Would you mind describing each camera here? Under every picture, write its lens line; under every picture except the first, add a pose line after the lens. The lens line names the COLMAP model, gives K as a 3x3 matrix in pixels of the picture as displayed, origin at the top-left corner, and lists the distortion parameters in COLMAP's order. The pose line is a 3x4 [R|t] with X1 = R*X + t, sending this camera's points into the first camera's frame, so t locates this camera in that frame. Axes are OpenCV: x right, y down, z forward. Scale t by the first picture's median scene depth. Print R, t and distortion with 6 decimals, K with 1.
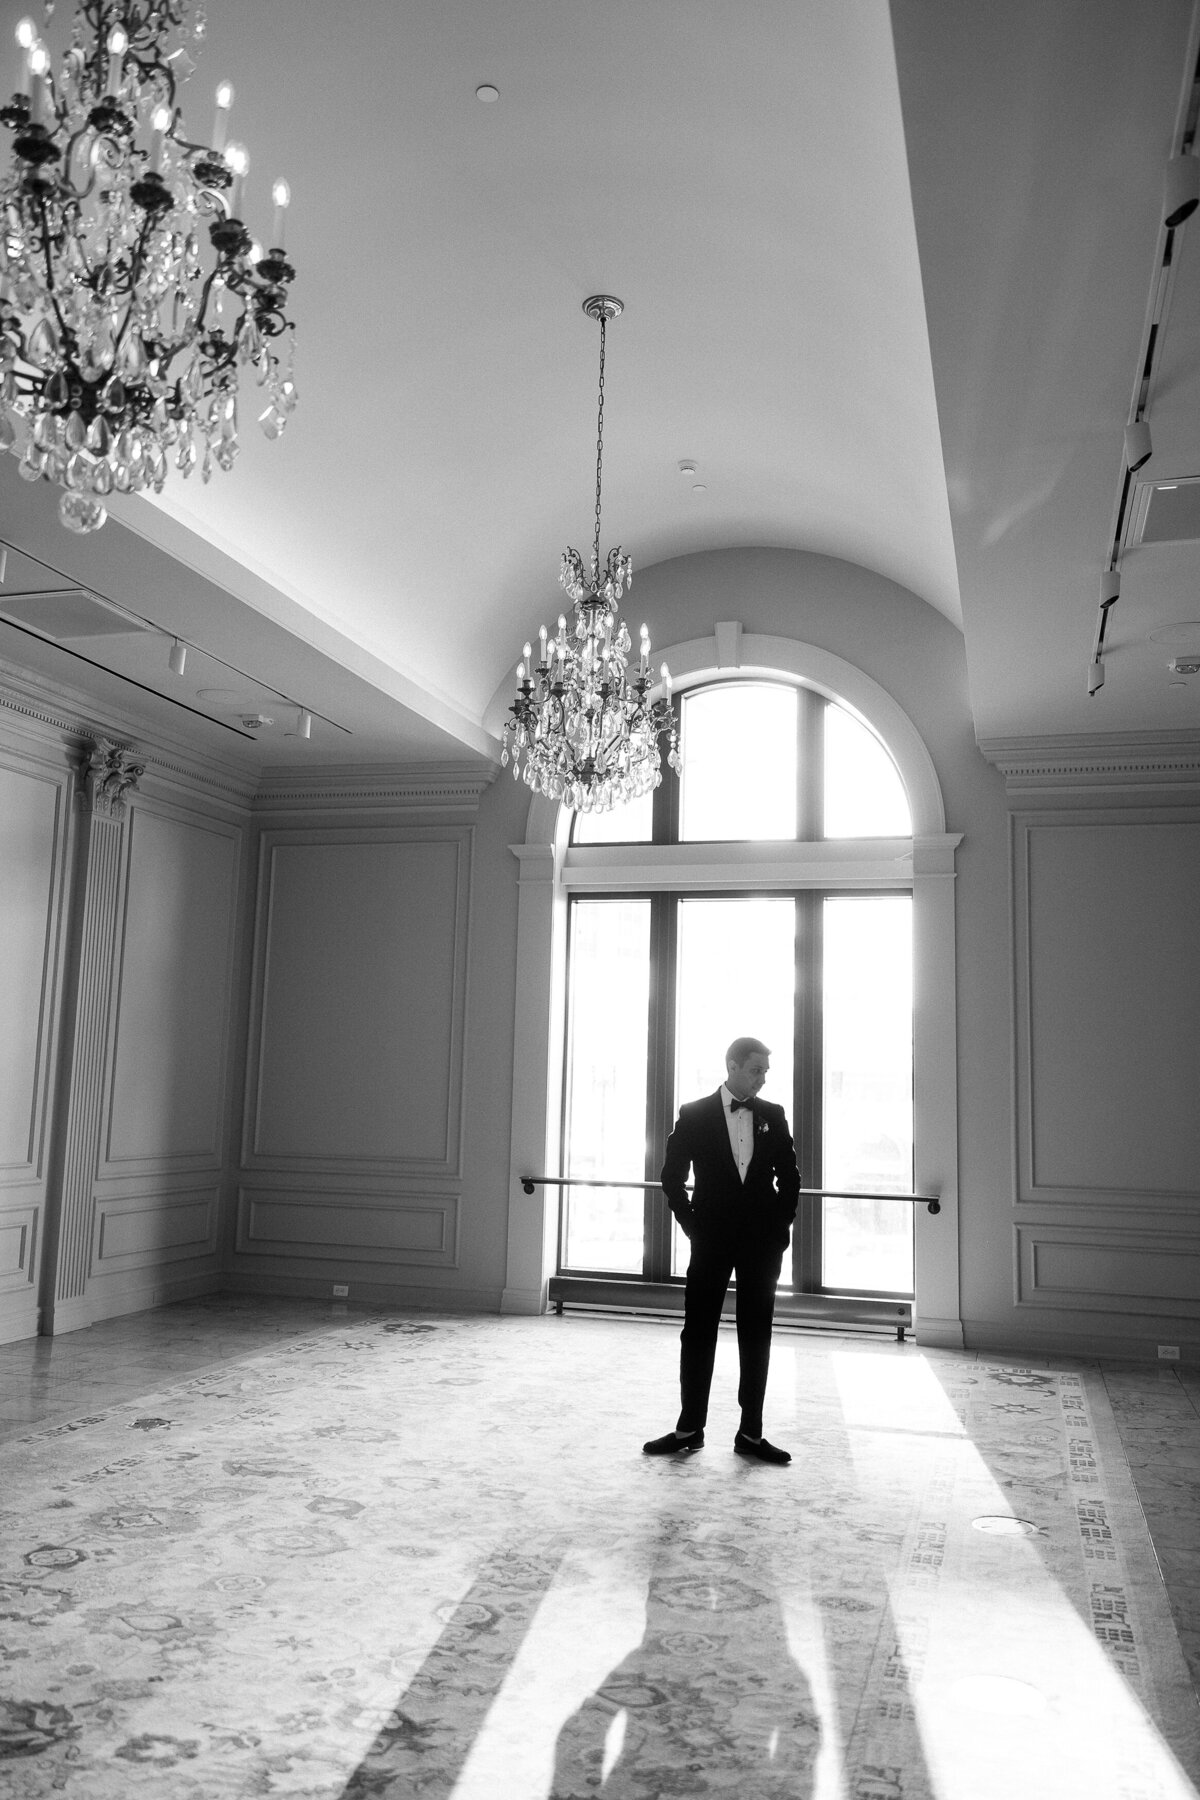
lens RADIAL K [[1463.5, 0, 712.3], [0, 1463.5, 904.6], [0, 0, 1]] dist [0.009826, 0.001179]
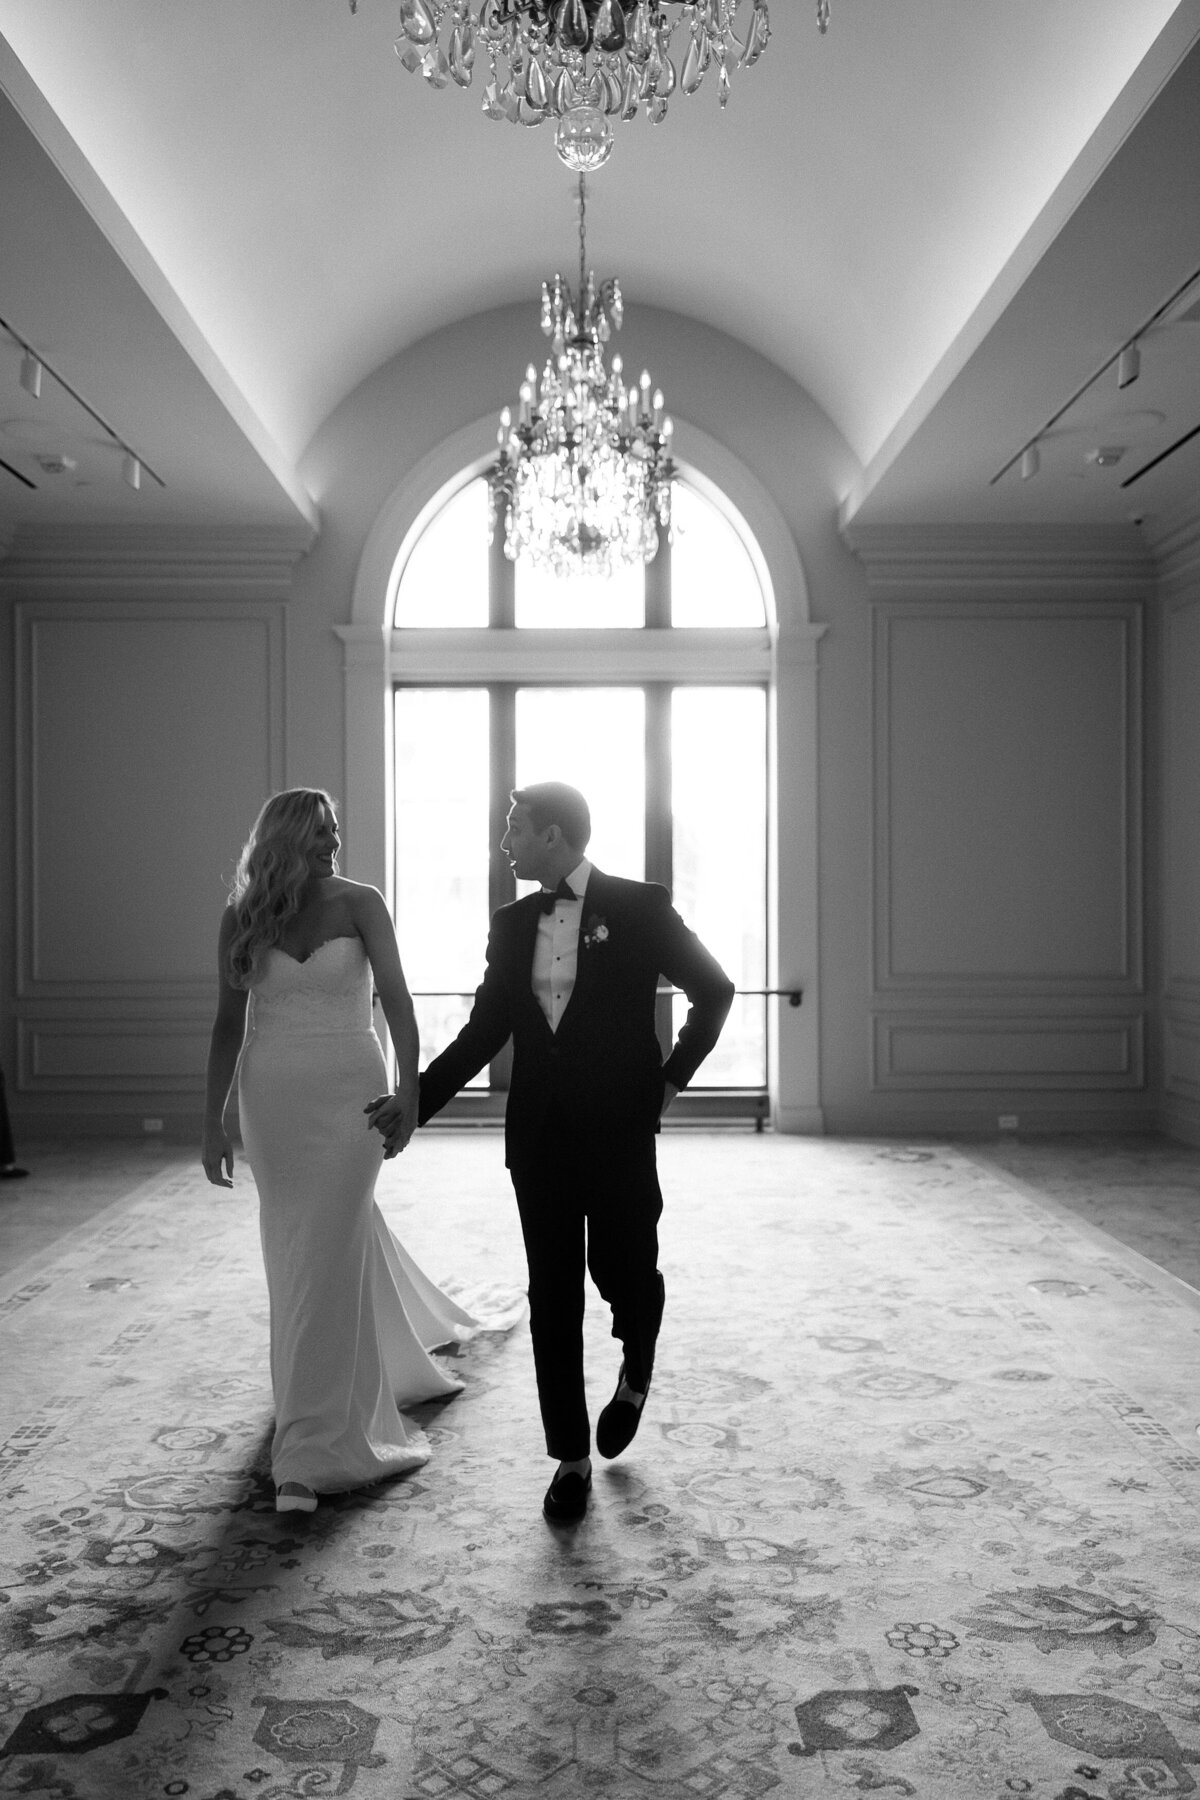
lens RADIAL K [[1463.5, 0, 610.3], [0, 1463.5, 945.1], [0, 0, 1]] dist [0.009826, 0.001179]
pose [[0.955674, -0.040041, 0.291692, -0.266407], [-0.007641, 0.987003, 0.160523, 0.007036], [-0.294329, -0.155636, 0.942946, 0.087727]]
